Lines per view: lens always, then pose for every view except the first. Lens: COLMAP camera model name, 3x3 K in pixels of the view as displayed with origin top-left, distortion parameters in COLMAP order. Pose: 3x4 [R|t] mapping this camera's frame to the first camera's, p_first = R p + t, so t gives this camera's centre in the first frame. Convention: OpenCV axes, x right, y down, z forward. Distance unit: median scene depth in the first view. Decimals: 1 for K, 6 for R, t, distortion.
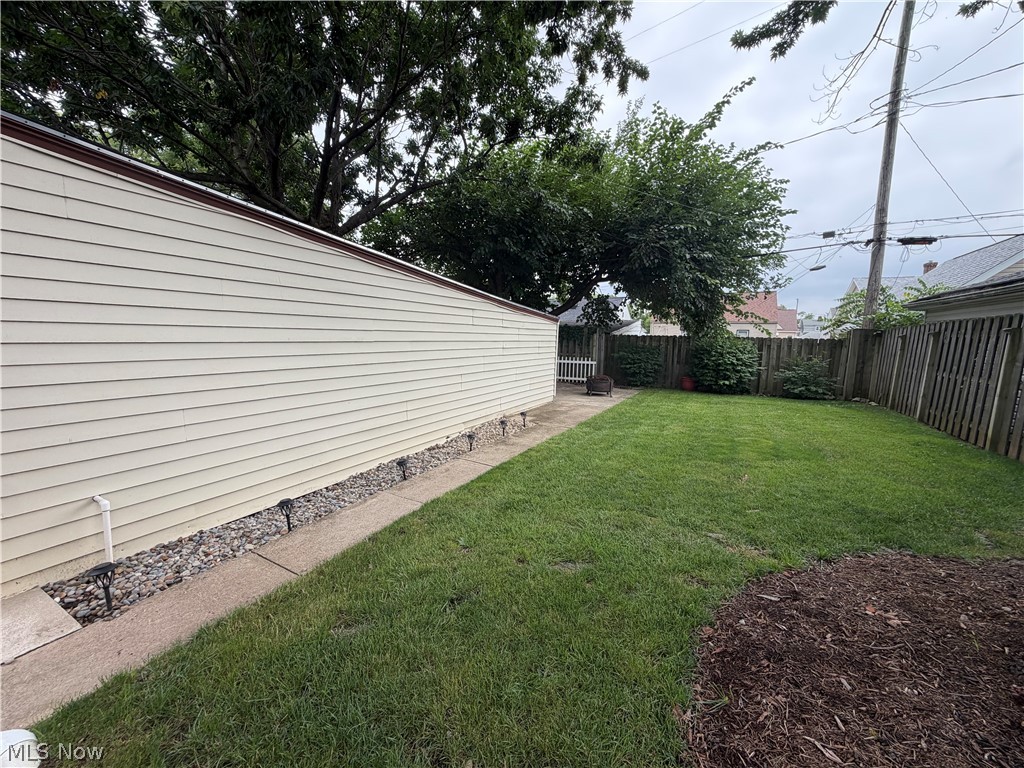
lens RADIAL K [[406.0, 0, 507.2], [0, 406.0, 382.4], [0, 0, 1]] dist [0.000798, 0.000208]
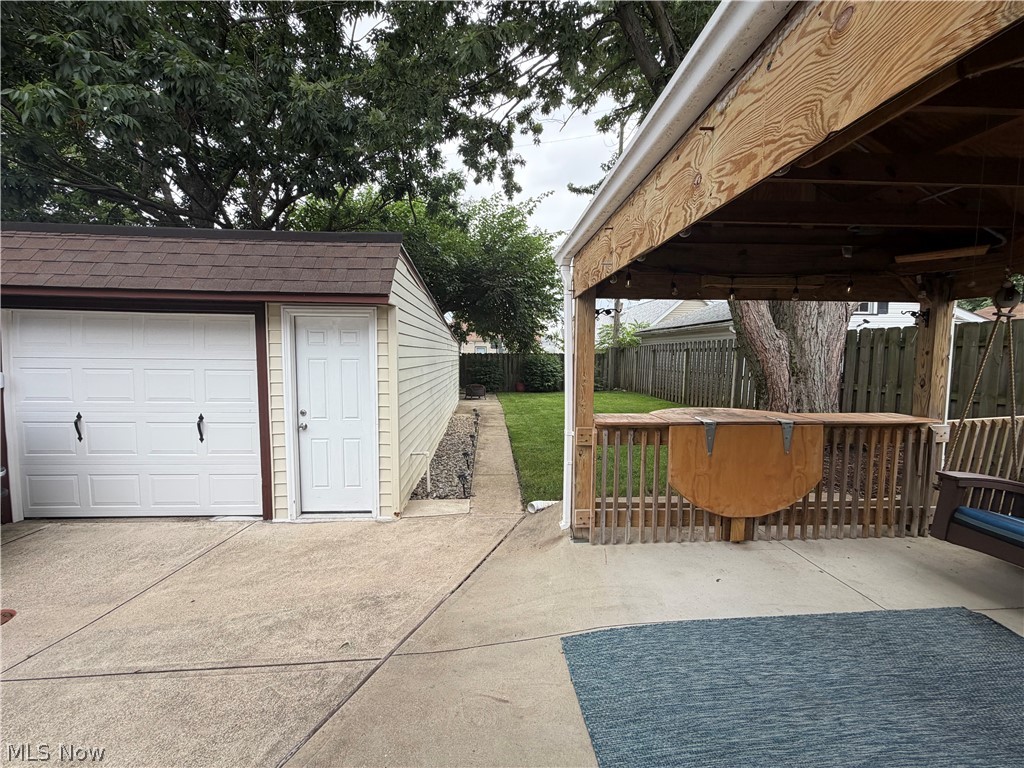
lens RADIAL K [[406.0, 0, 507.2], [0, 406.0, 382.4], [0, 0, 1]] dist [0.000798, 0.000208]
pose [[0.845443, -0.057252, 0.530988, -0.404332], [0.078747, 0.996734, -0.017912, 0.009904], [-0.528229, 0.056957, 0.847190, -0.190809]]
